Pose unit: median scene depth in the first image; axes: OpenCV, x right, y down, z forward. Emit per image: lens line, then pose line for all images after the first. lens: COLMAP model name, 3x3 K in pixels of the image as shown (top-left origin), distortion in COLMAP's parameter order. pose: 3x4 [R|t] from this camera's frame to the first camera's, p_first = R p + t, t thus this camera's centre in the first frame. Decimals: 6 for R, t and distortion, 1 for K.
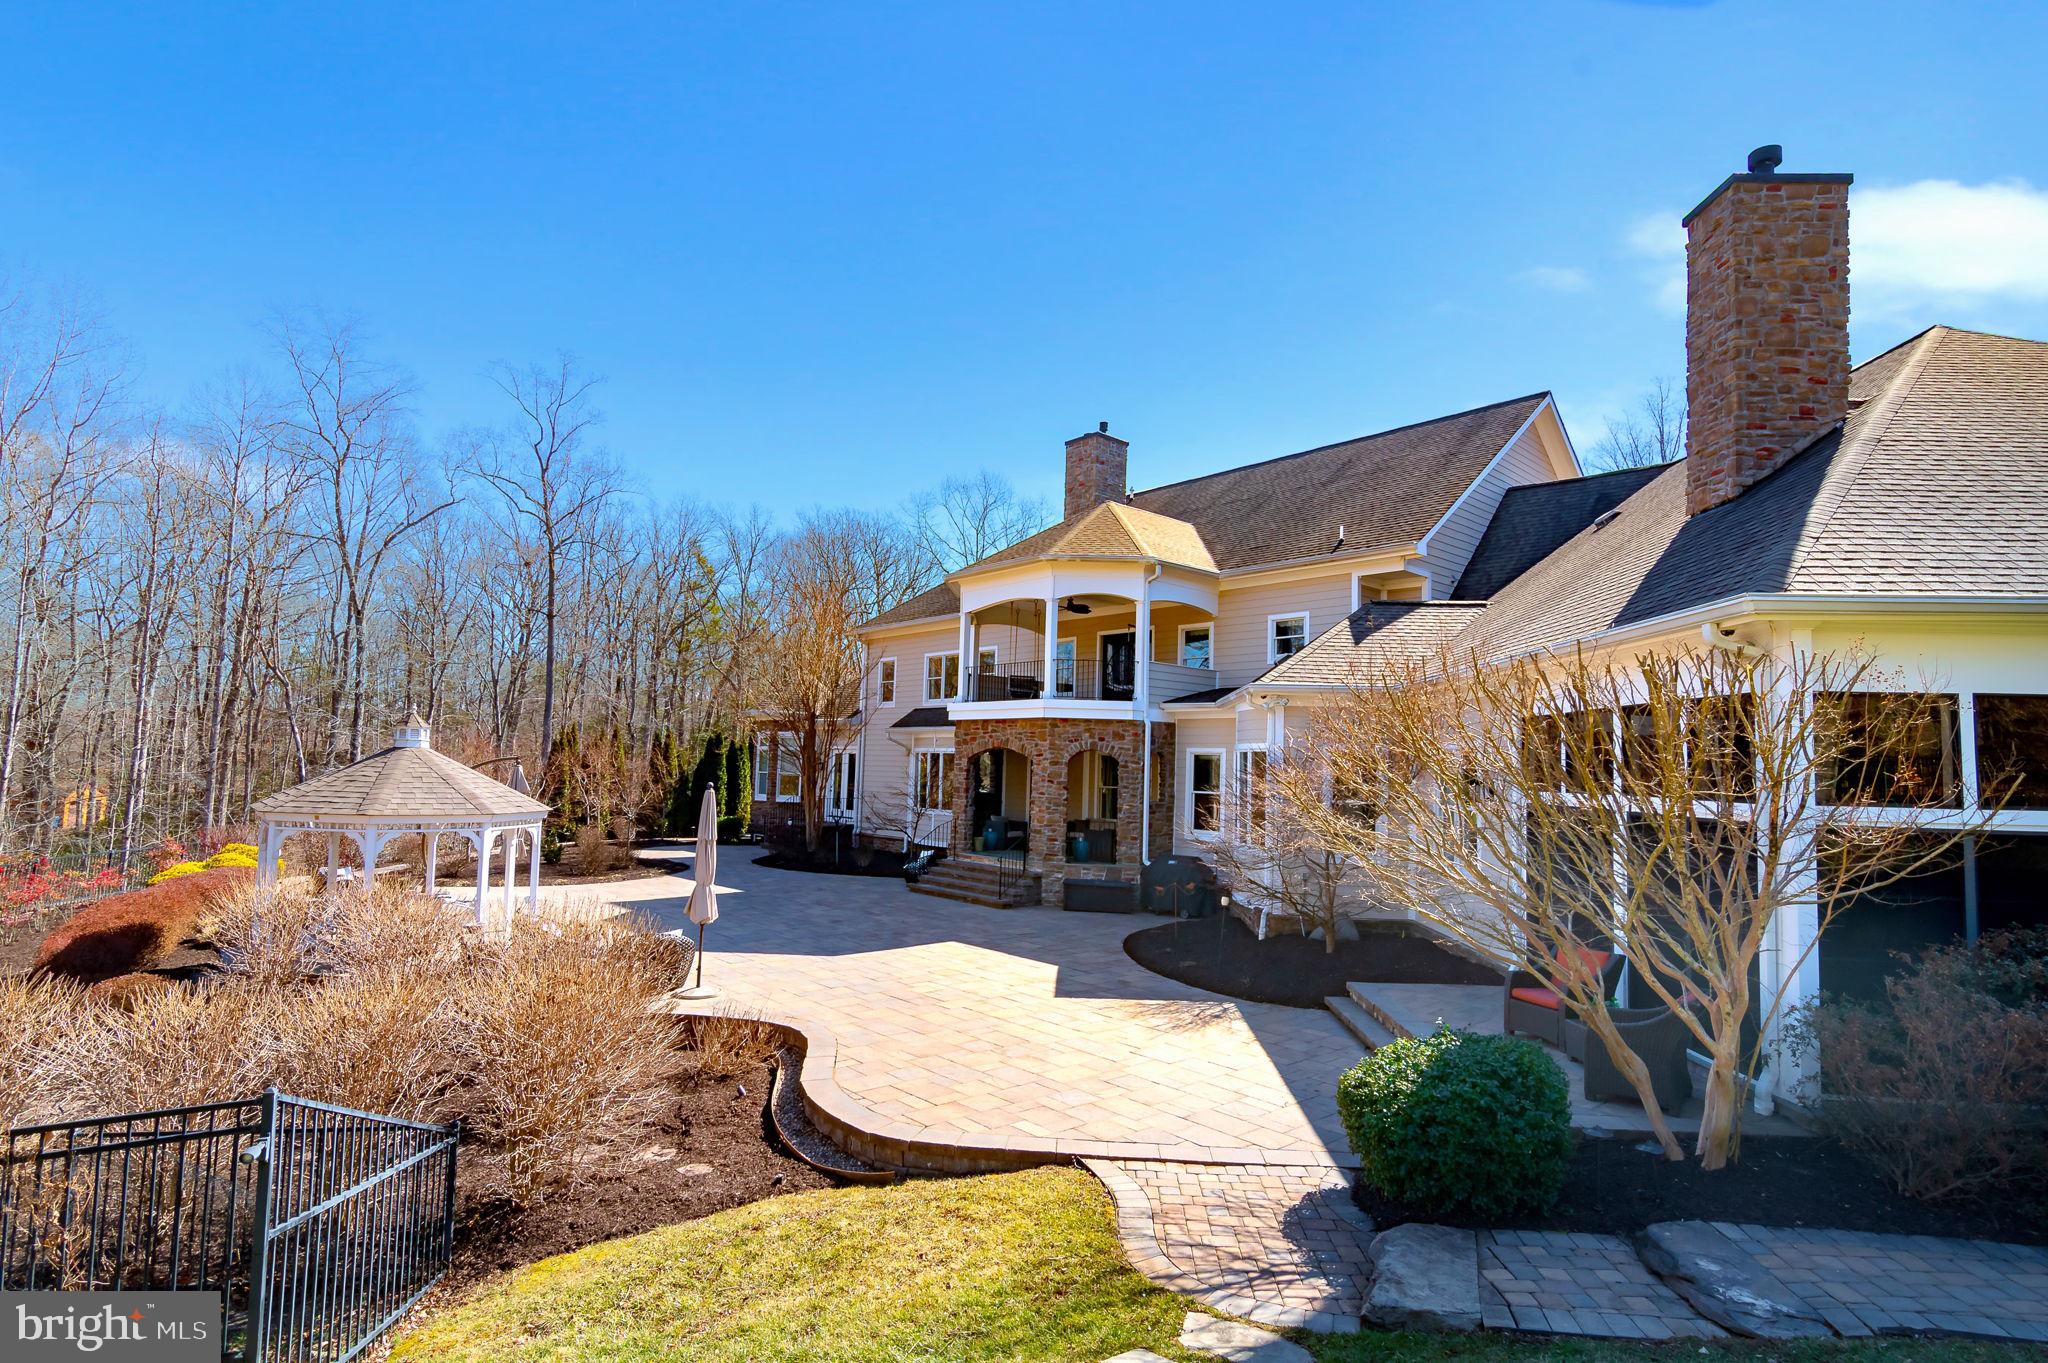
lens RADIAL K [[985.2, 0, 1024.0], [0, 985.2, 681.5], [0, 0, 1]] dist [0.002247, 0.000638]
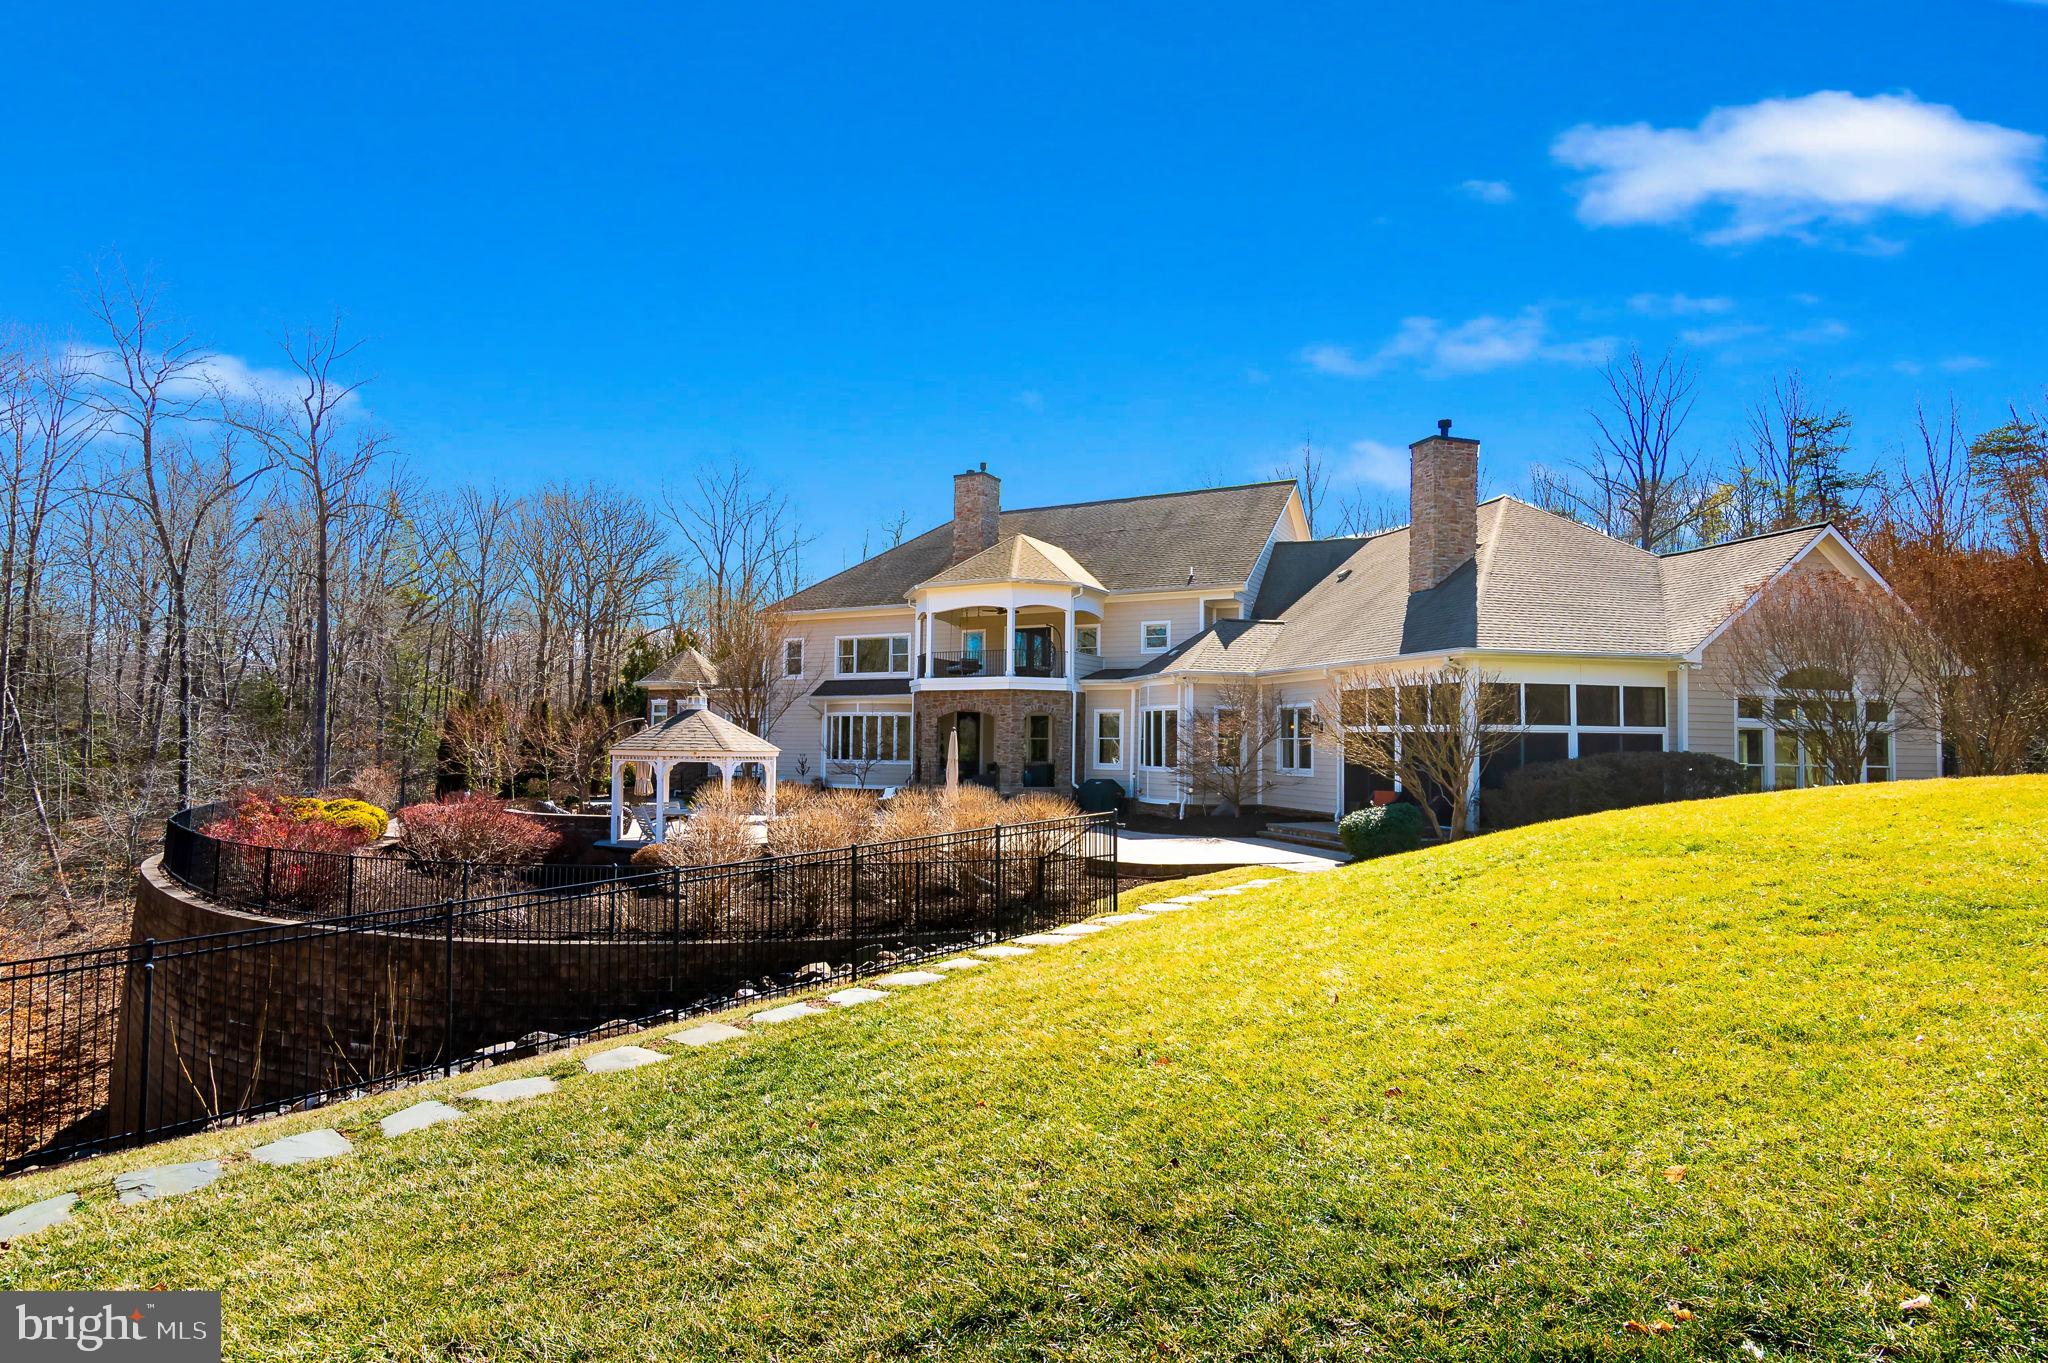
lens RADIAL K [[985.2, 0, 1024.0], [0, 985.2, 681.5], [0, 0, 1]] dist [0.002247, 0.000638]
pose [[0.947797, 0.002966, 0.318859, -0.424460], [-0.013453, 0.999438, 0.030693, -0.020302], [-0.318589, -0.033380, 0.947305, -0.398020]]
